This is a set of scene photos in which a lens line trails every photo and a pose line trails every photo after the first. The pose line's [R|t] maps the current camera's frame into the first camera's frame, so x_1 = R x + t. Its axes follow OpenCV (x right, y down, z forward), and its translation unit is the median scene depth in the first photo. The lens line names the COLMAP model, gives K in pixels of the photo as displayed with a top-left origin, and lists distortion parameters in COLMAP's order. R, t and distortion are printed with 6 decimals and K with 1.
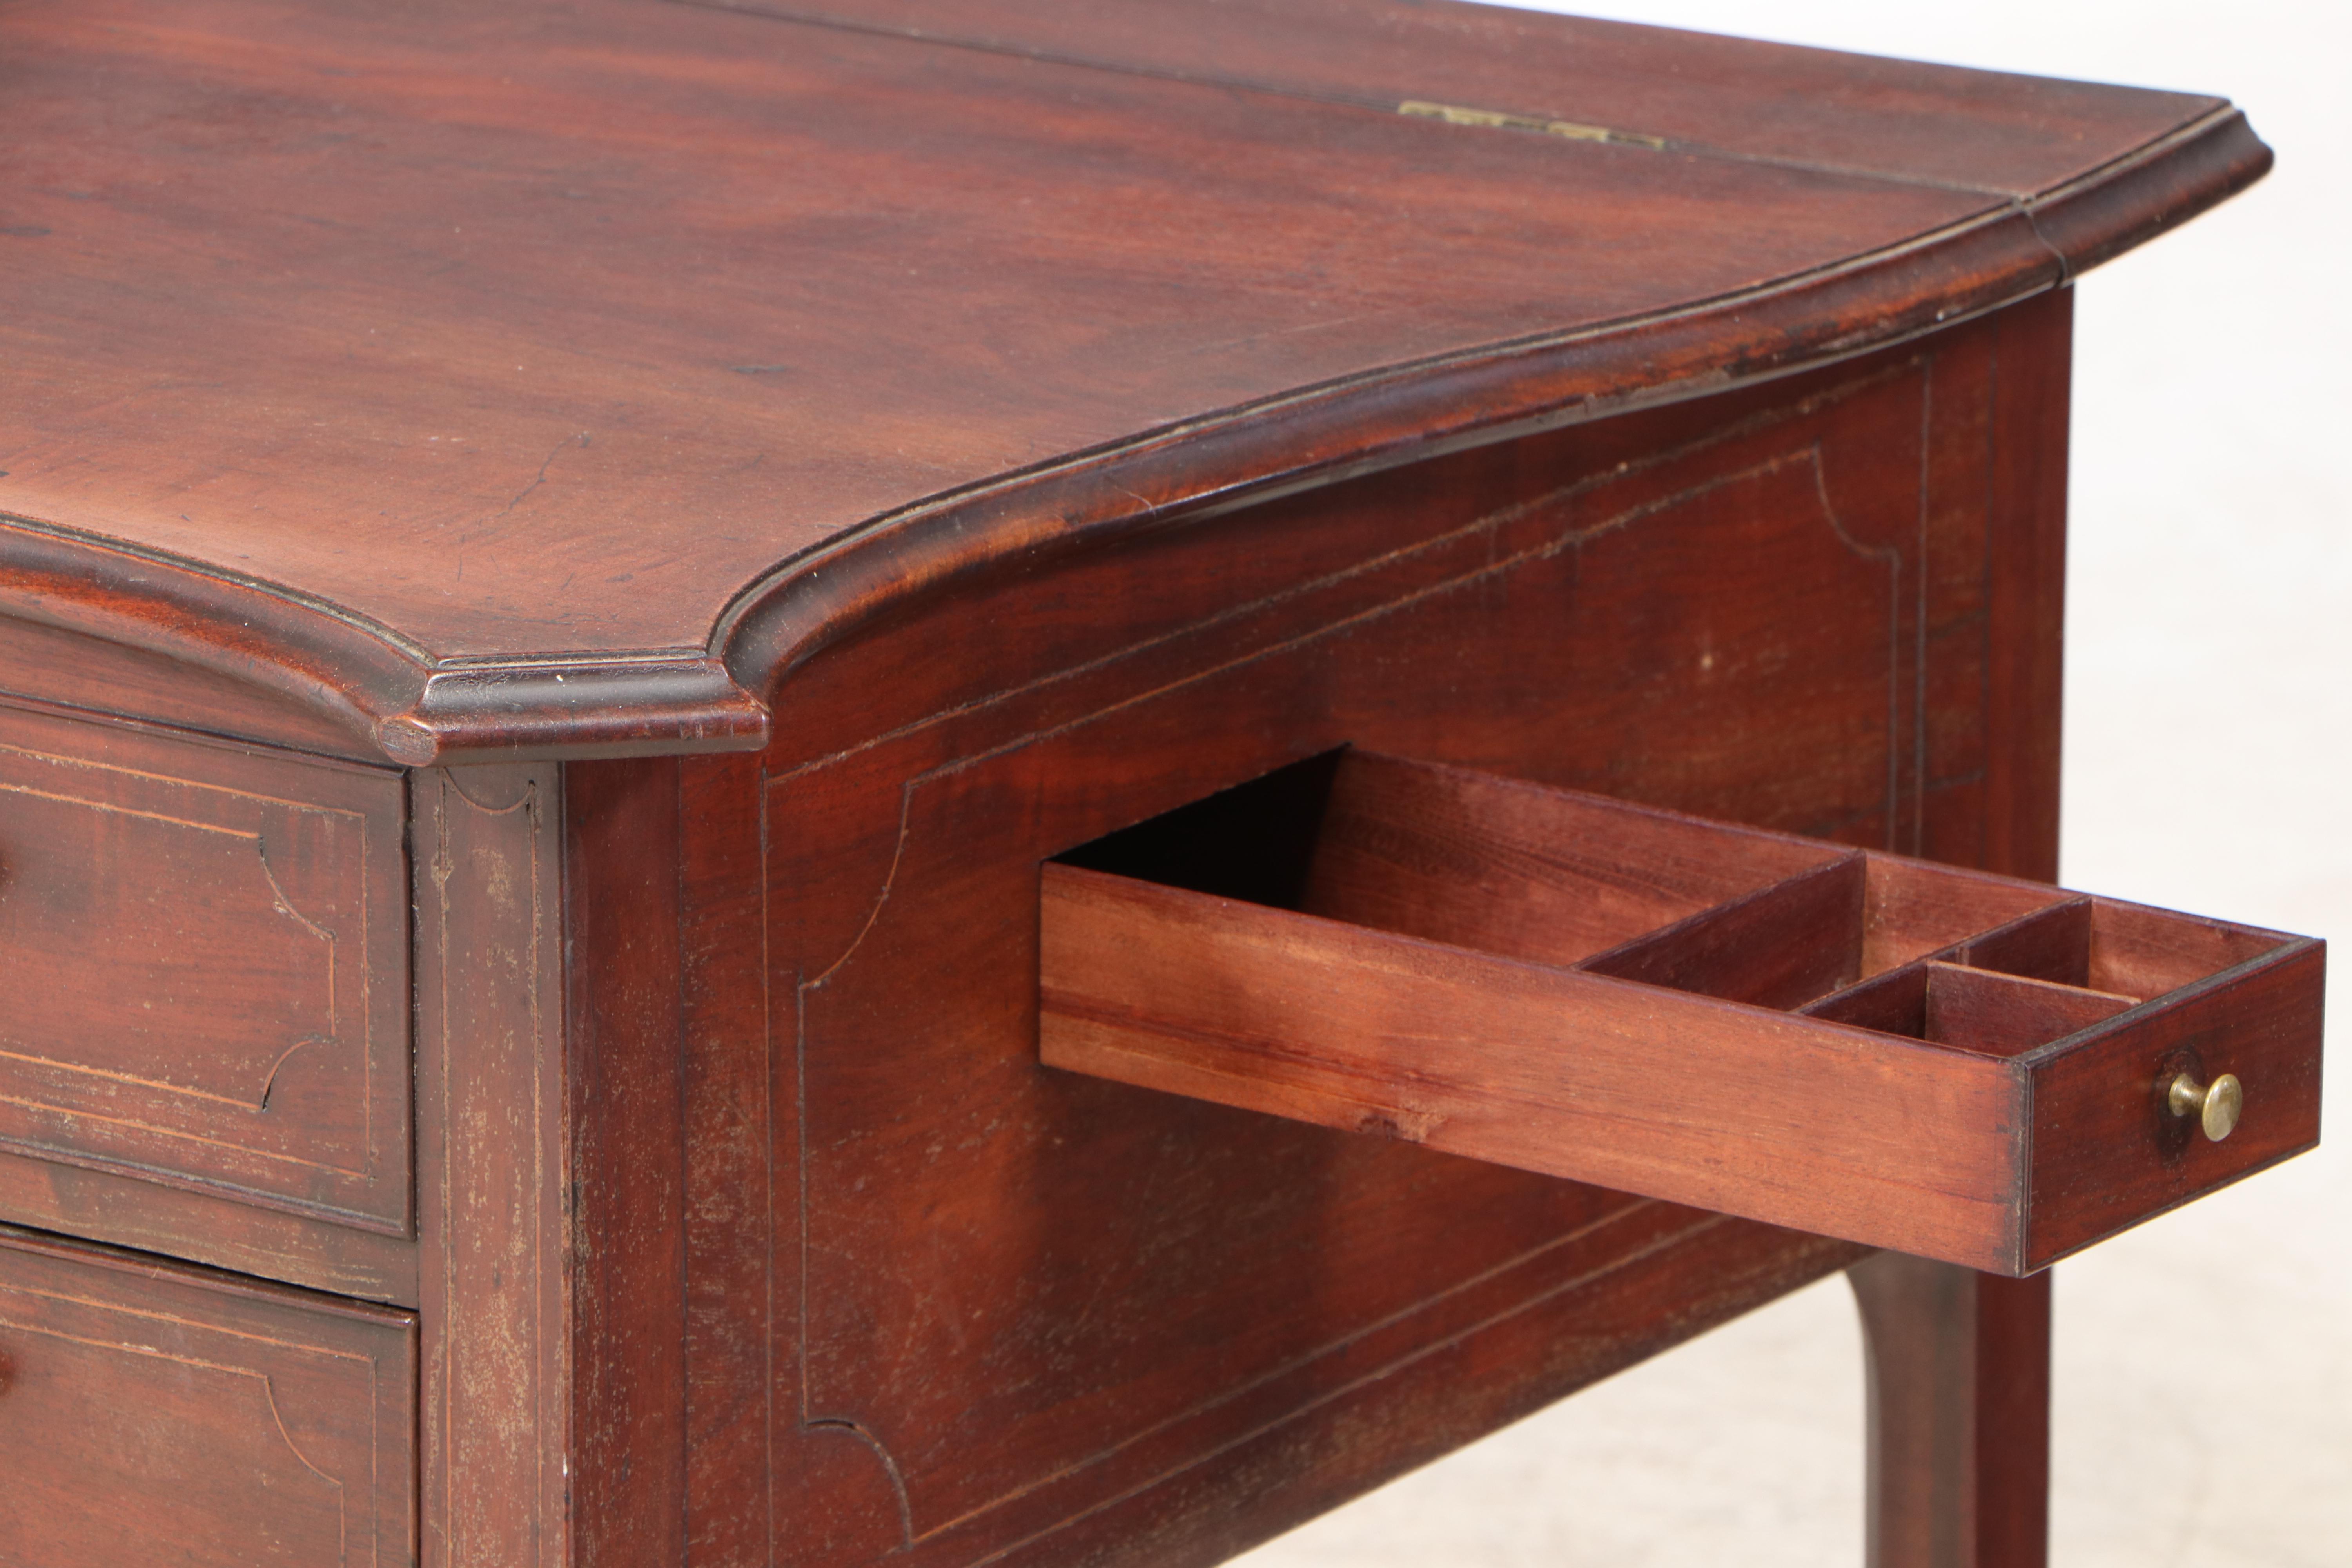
lens RADIAL K [[11820.5, 0, 1287.1], [0, 11820.5, 845.7], [0, 0, 1]] dist [1.542038, -9.768254]
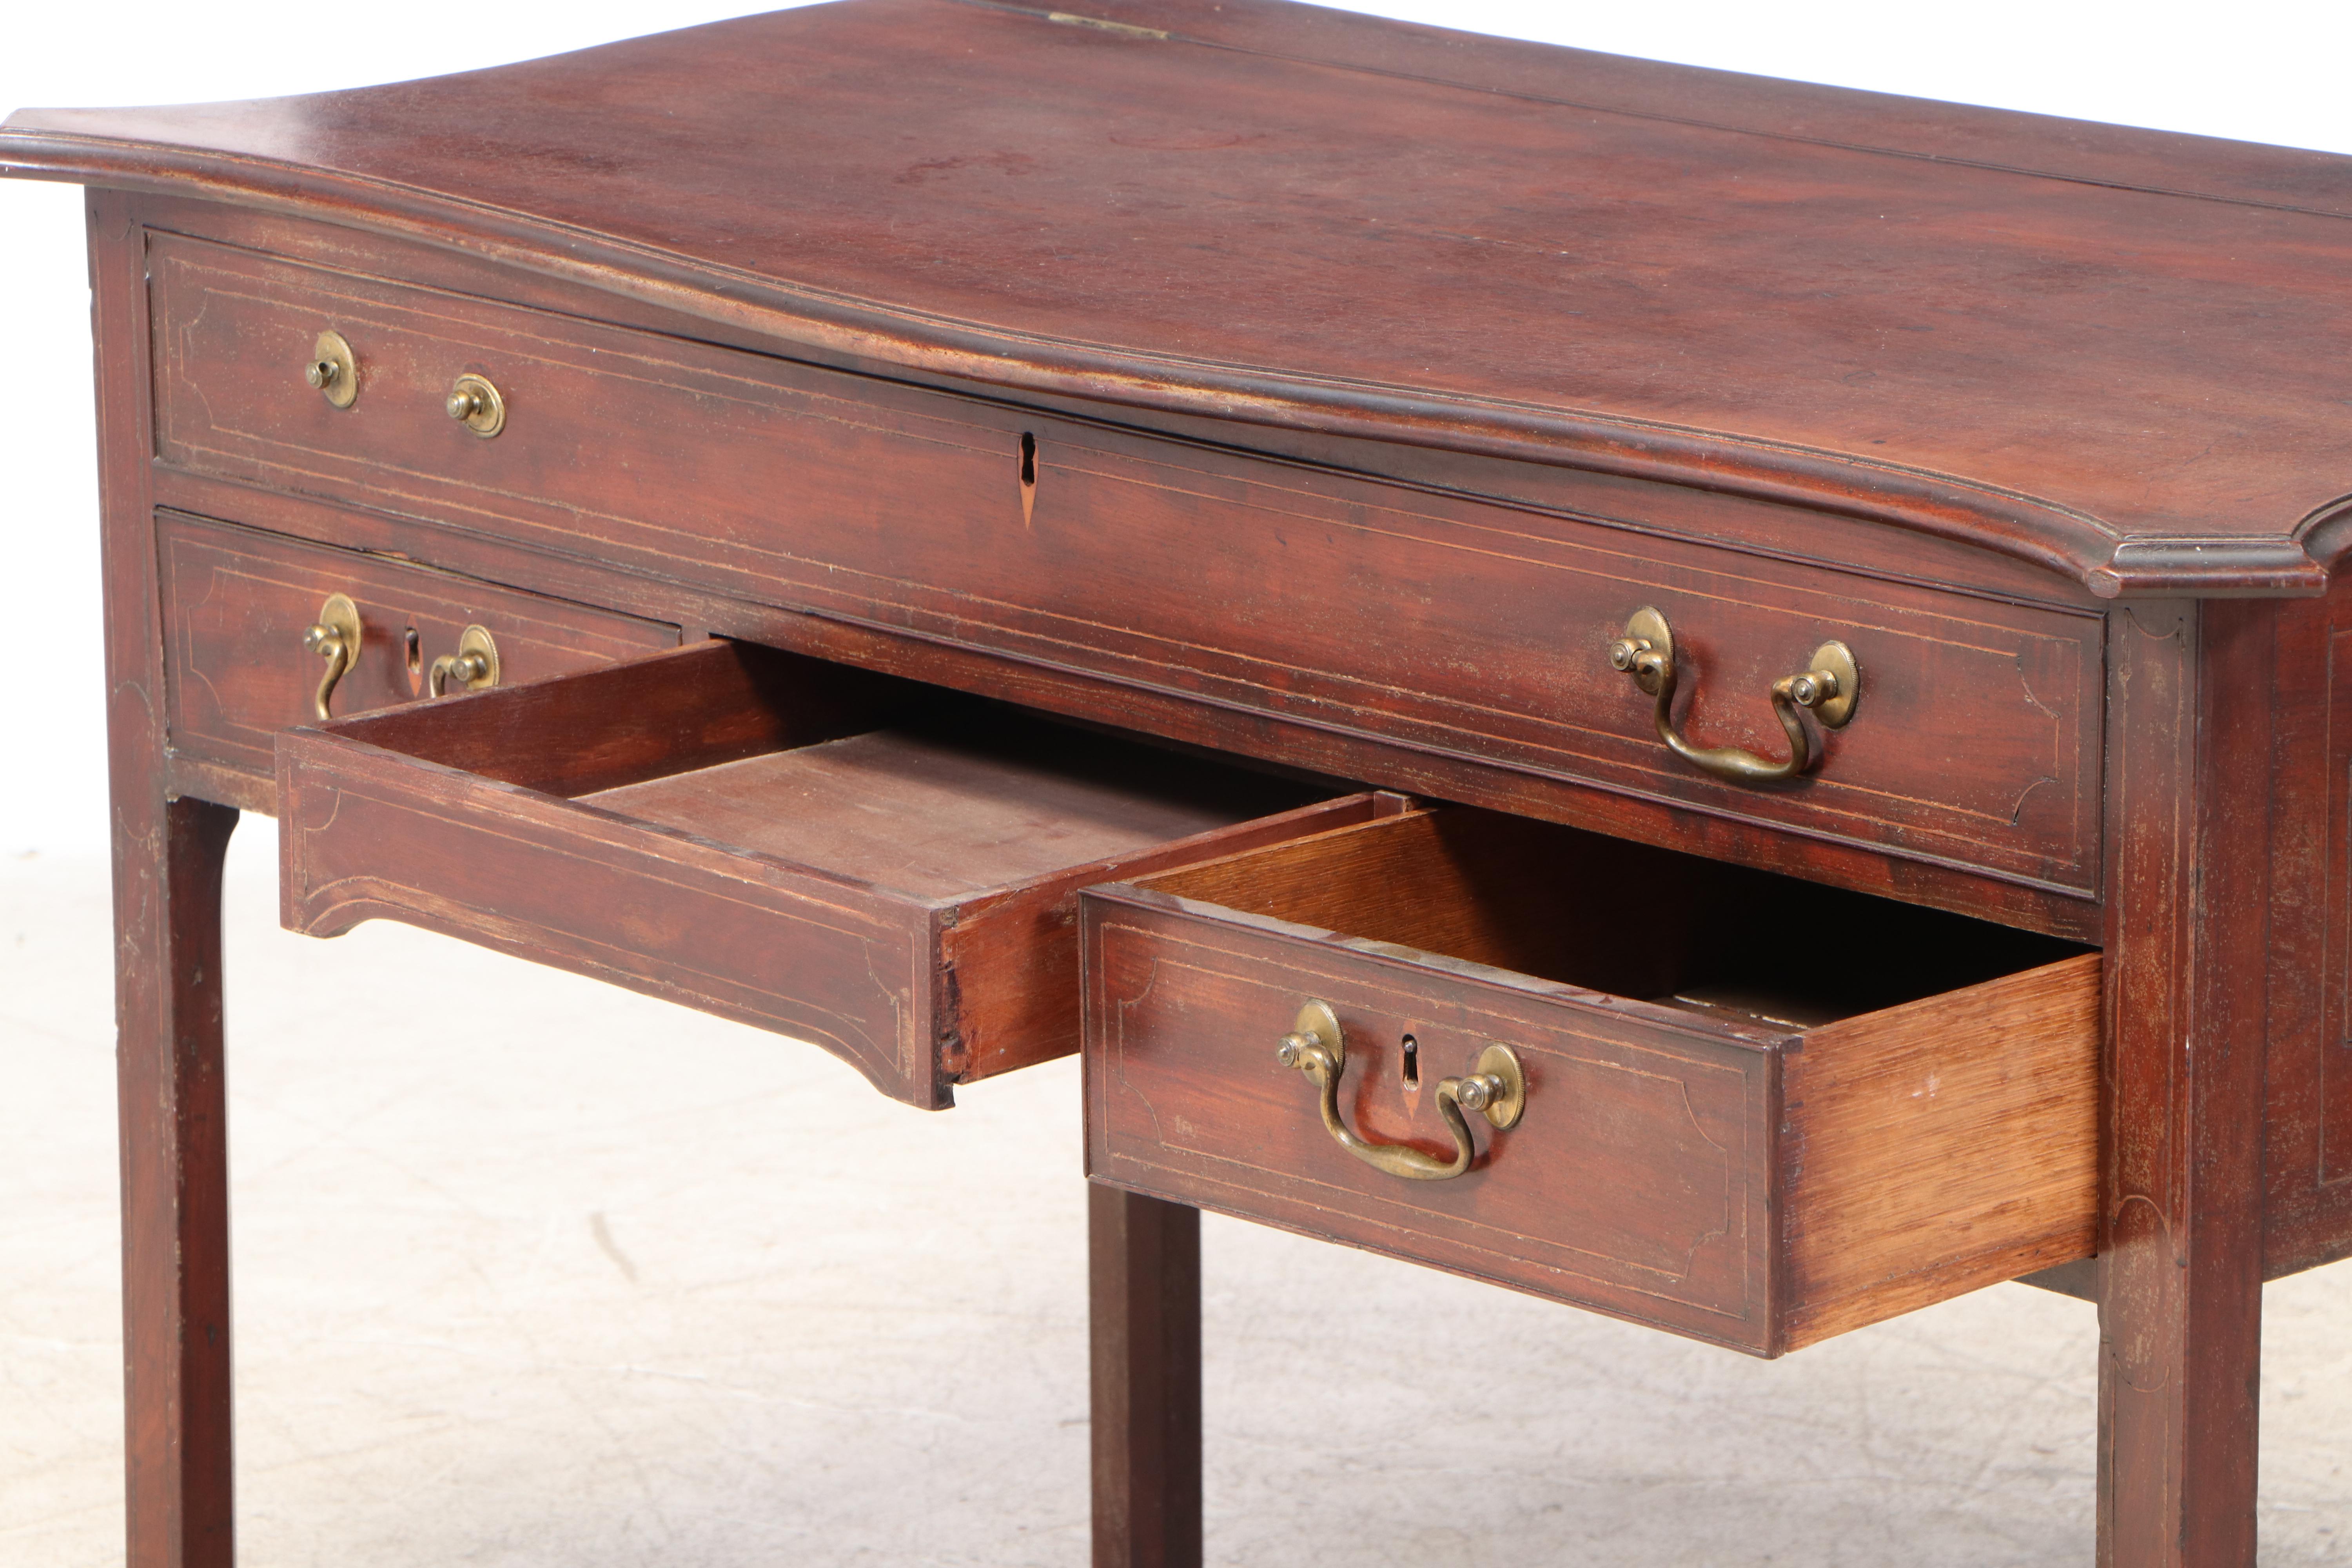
lens RADIAL K [[9358.3, 0, 1176.0], [0, 9358.3, 784.0], [0, 0, 1]] dist [0.936876, 0.313623]
pose [[0.978407, 0.040581, -0.202663, 0.064142], [-0.051137, 0.997579, -0.047120, 0.083134], [0.200260, 0.056466, 0.978114, -0.293654]]
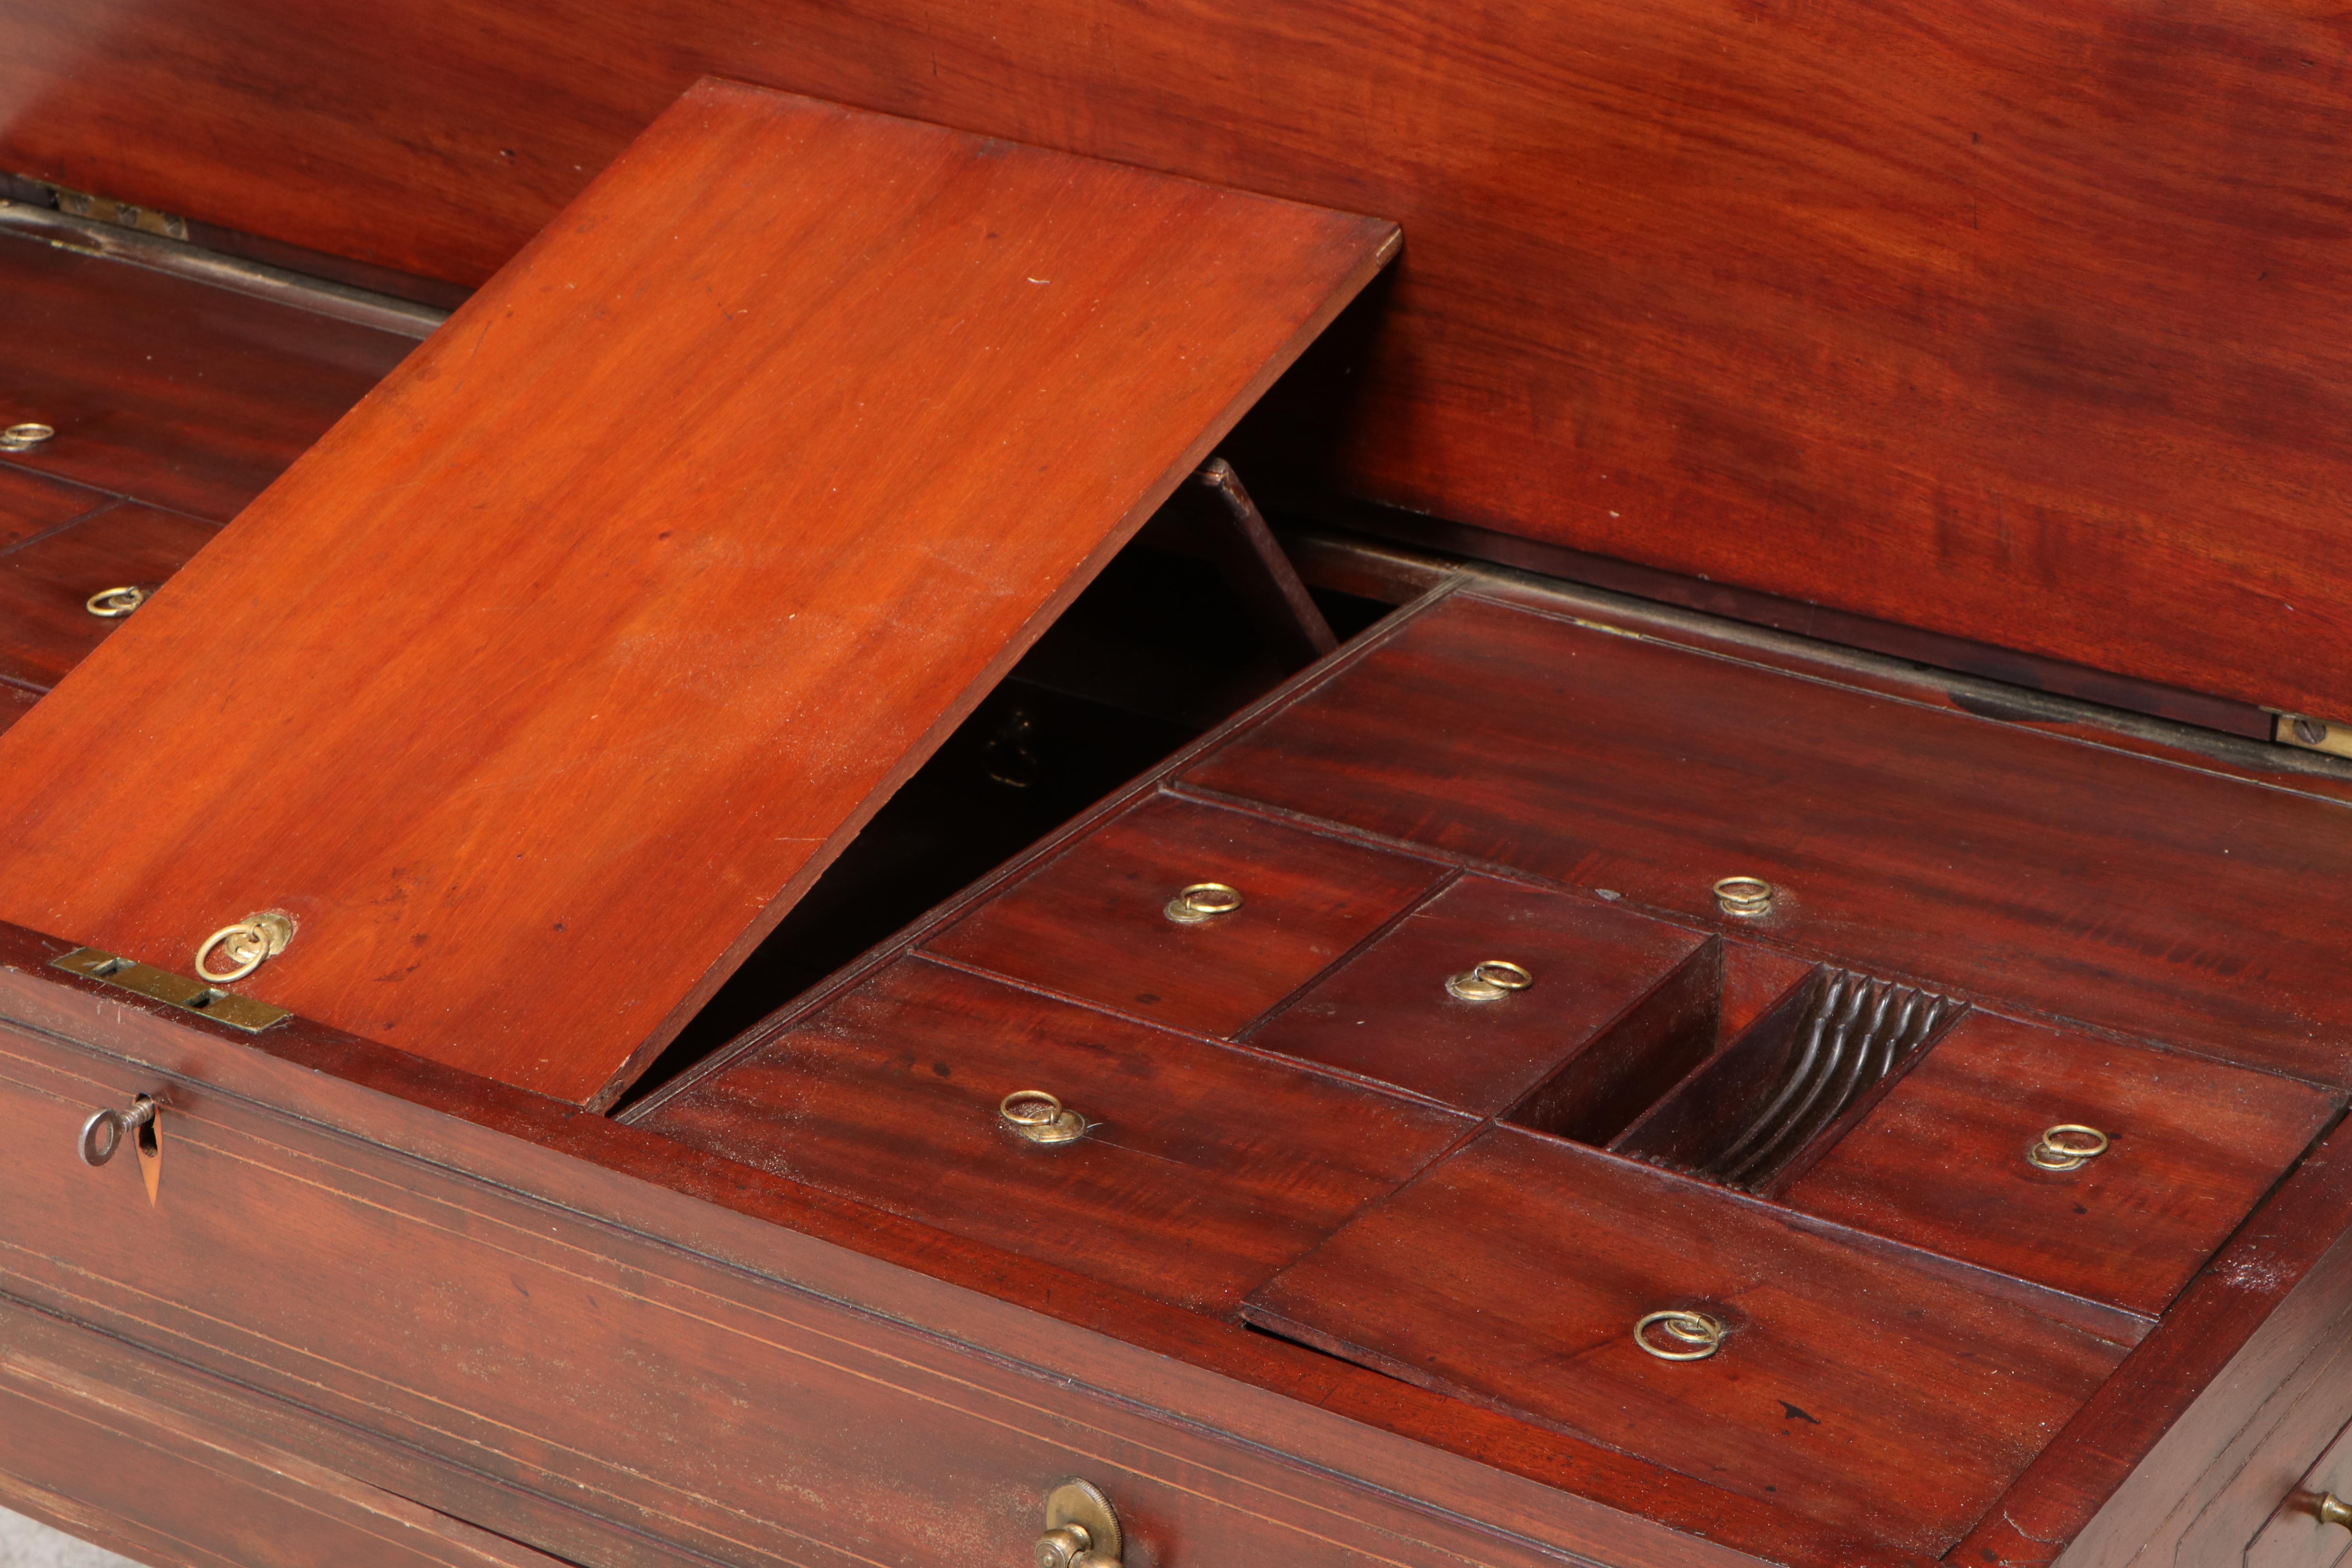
lens RADIAL K [[4901.5, 0, 1176.0], [0, 4901.5, 784.0], [0, 0, 1]] dist [0.217286, 0.043875]
pose [[0.999648, -0.018412, 0.019121, -0.139964], [0.015152, 0.987247, 0.158472, -0.159724], [-0.021795, -0.158126, 0.987178, 0.531345]]
